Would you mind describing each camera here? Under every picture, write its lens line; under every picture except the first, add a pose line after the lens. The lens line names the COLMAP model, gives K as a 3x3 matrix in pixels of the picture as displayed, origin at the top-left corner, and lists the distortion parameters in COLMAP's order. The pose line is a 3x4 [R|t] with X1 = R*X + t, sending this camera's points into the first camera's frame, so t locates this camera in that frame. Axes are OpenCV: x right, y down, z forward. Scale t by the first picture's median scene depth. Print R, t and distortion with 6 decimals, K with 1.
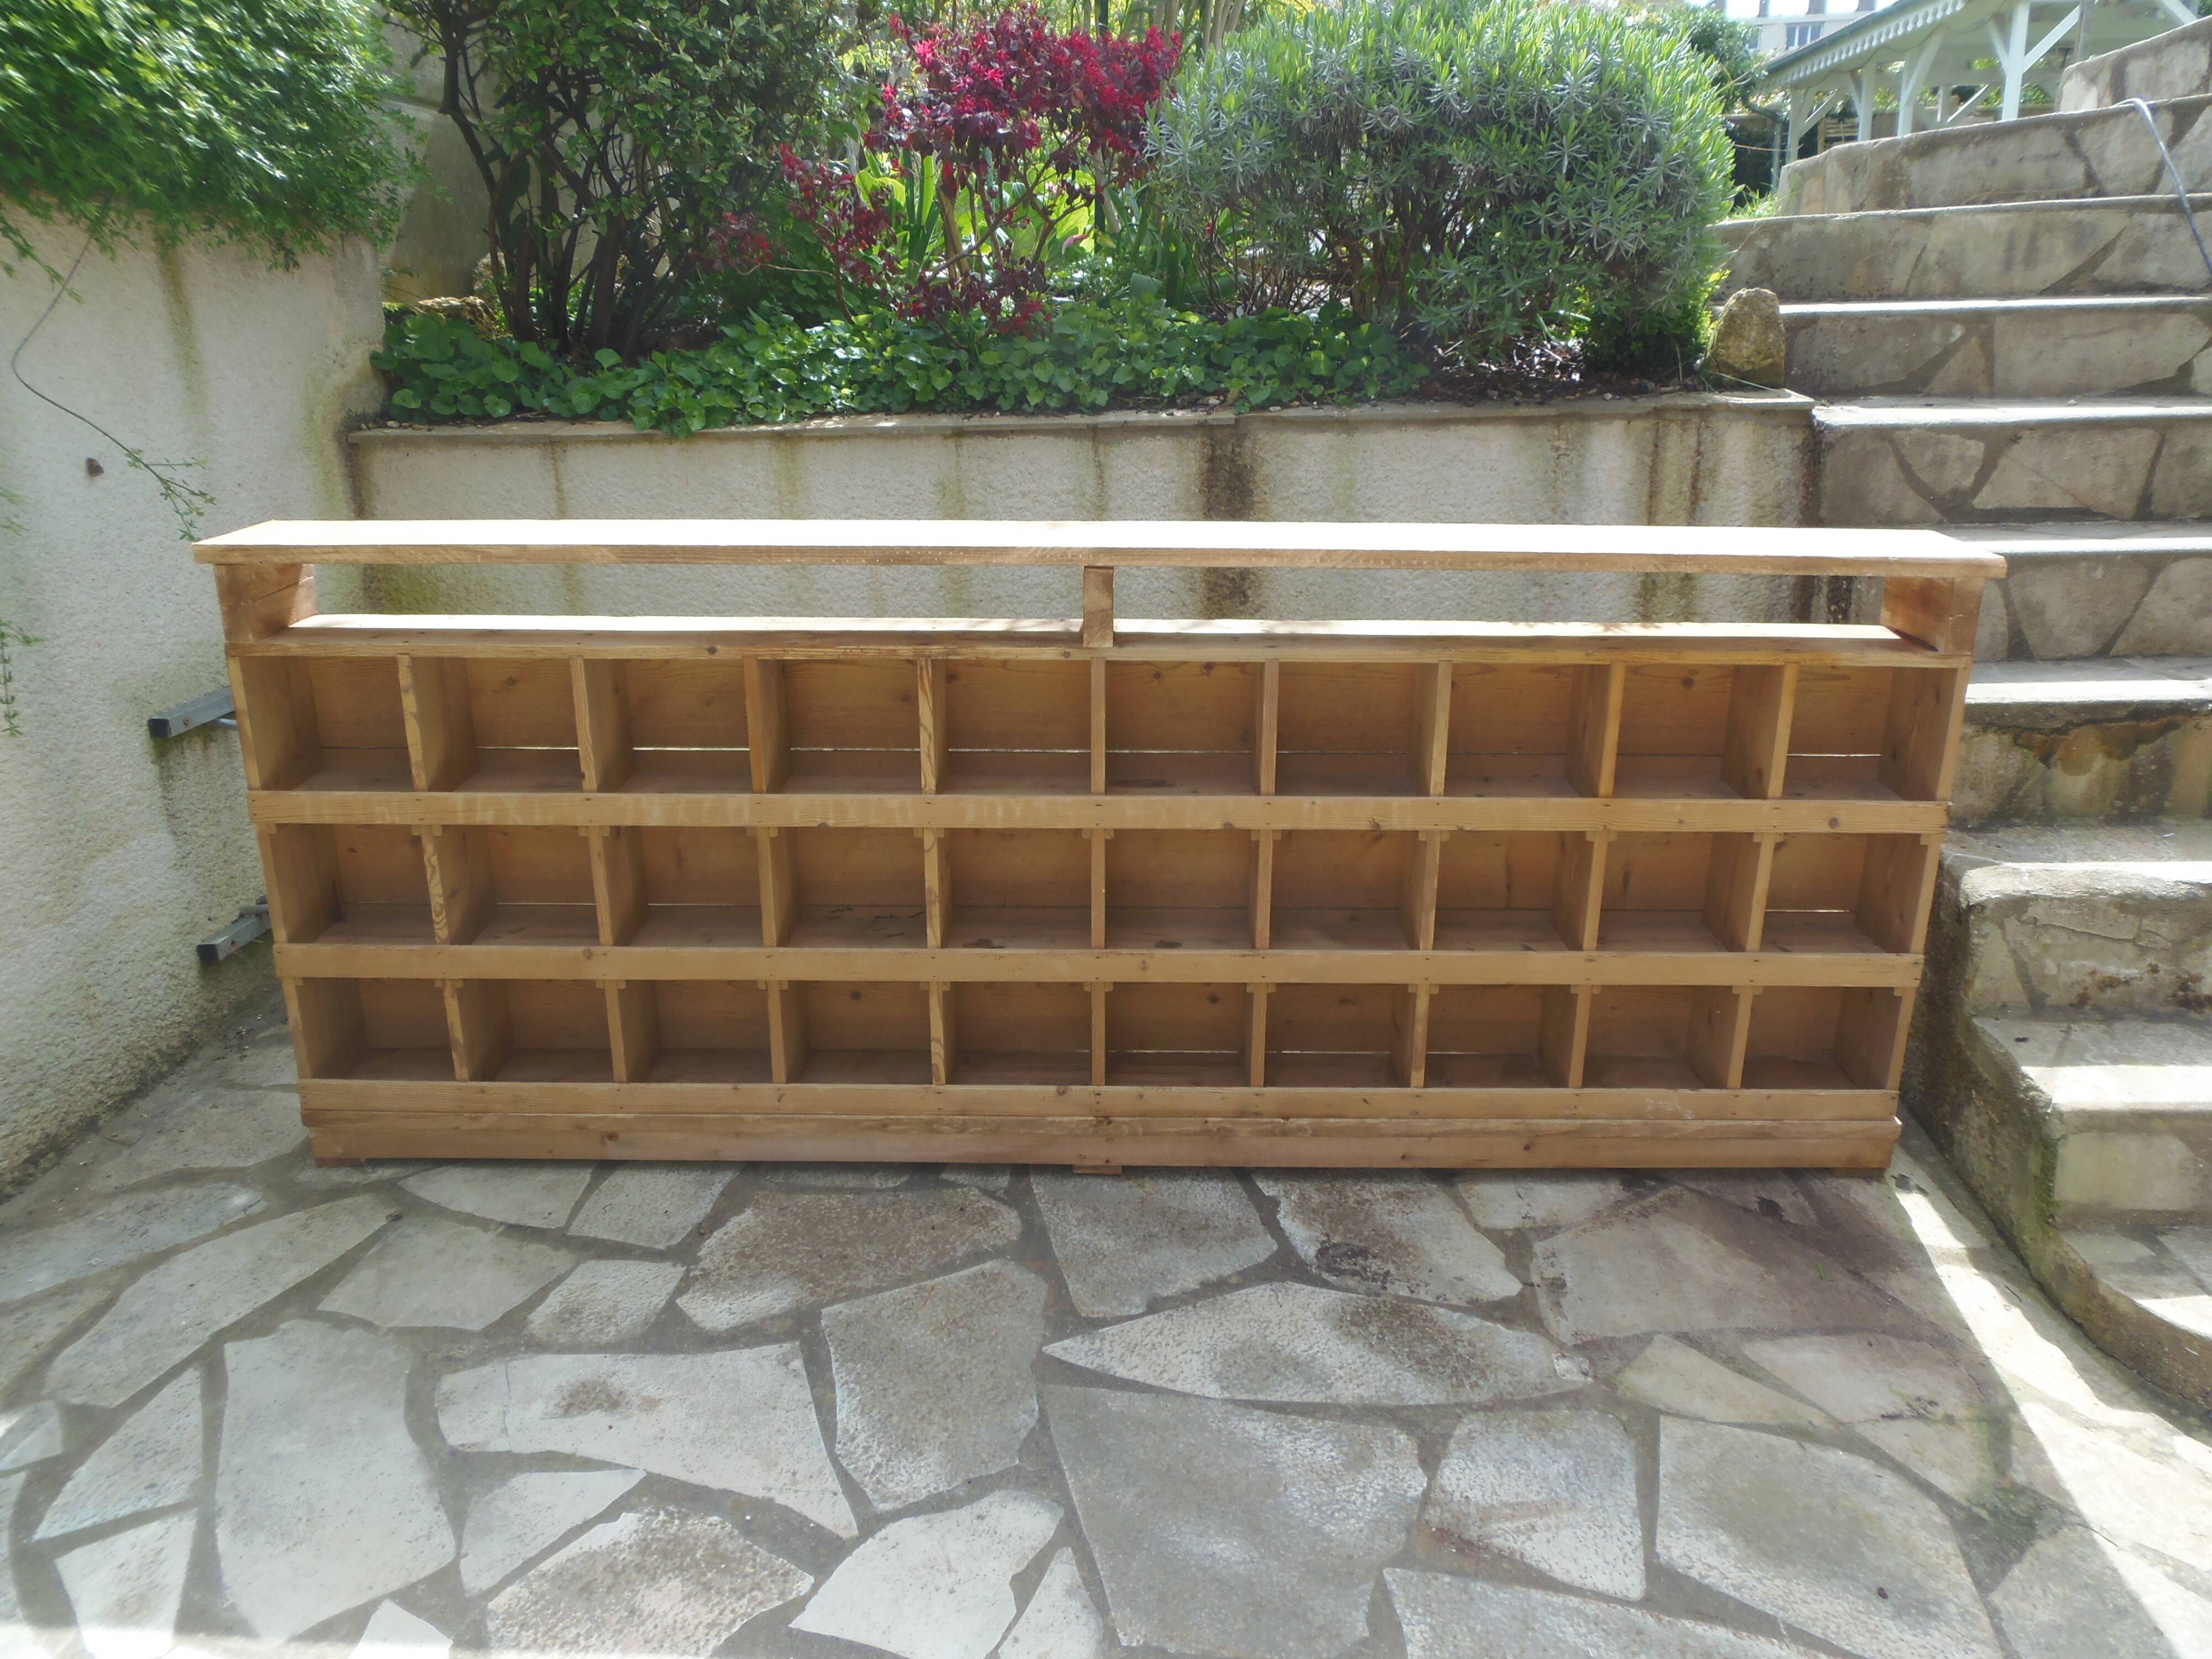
lens RADIAL K [[1623.9, 0, 1113.3], [0, 1623.9, 796.8], [0, 0, 1]] dist [-0.012973, -0.004920]
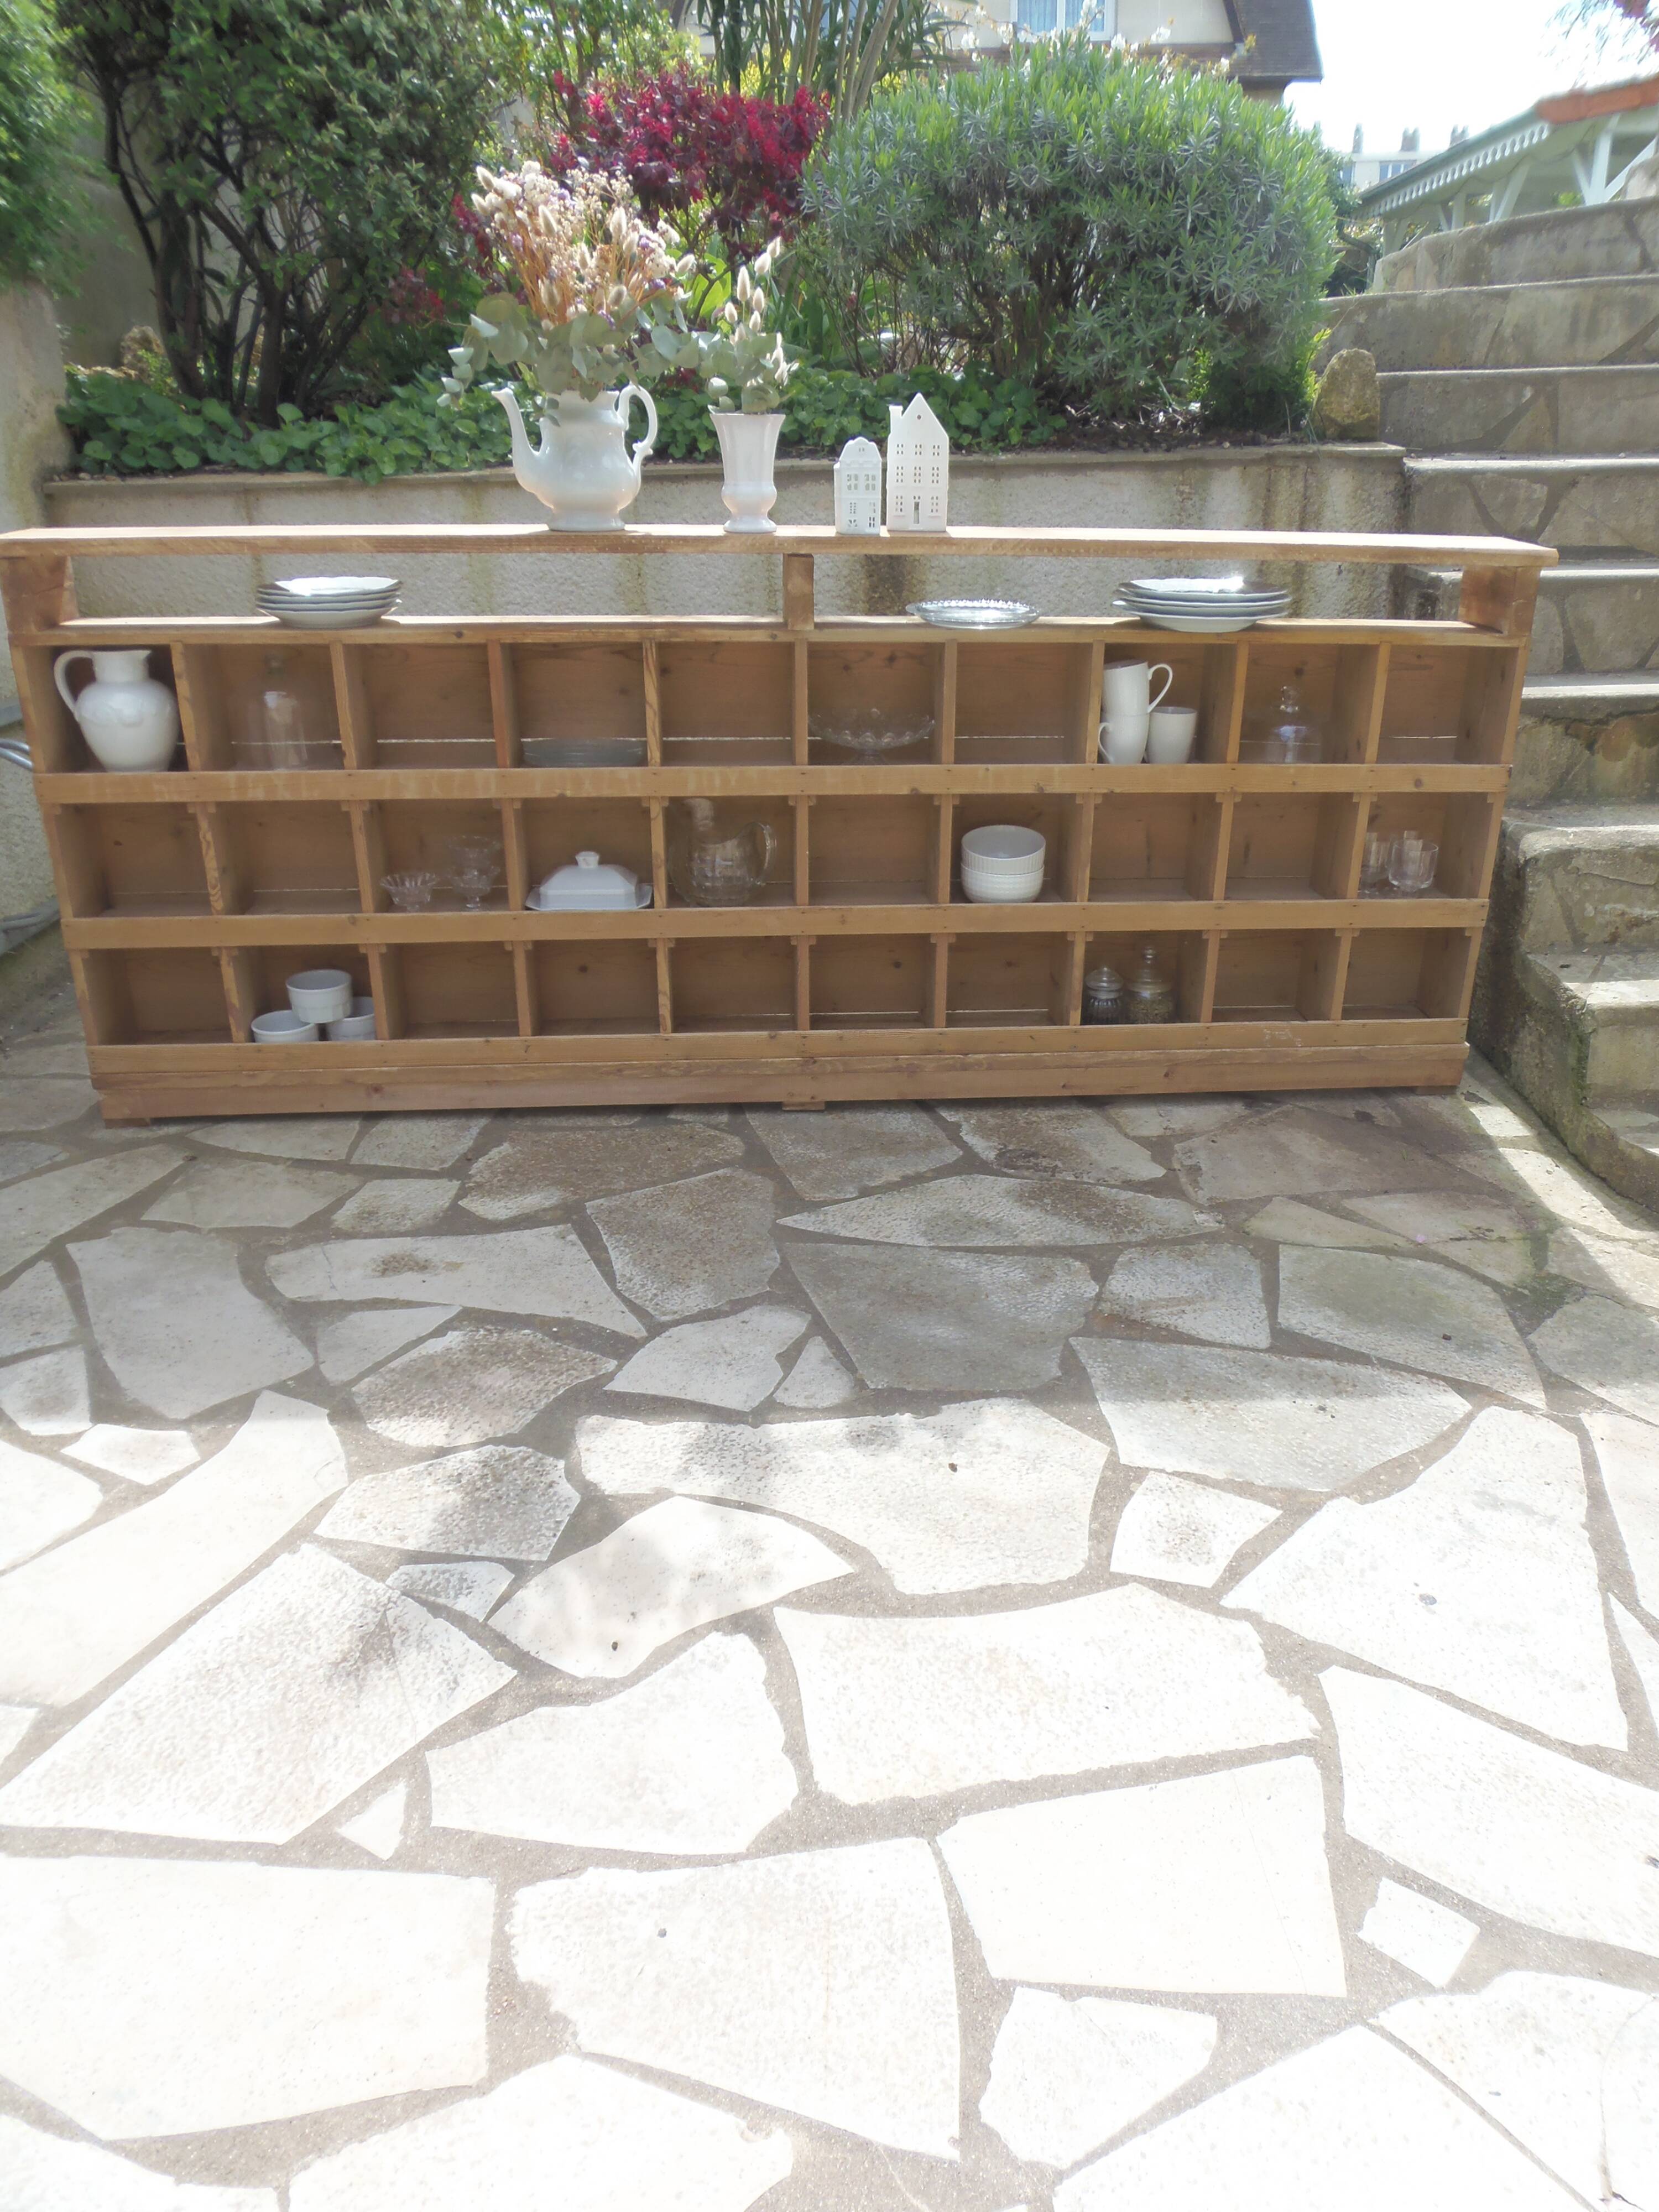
lens RADIAL K [[1635.2, 0, 870.5], [0, 1635.2, 1144.0], [0, 0, 1]] dist [-0.027454, -0.006715]
pose [[0.995183, -0.033053, 0.092291, -0.074215], [0.022989, 0.993880, 0.108049, 0.136439], [-0.095297, -0.105407, 0.989852, -0.172421]]
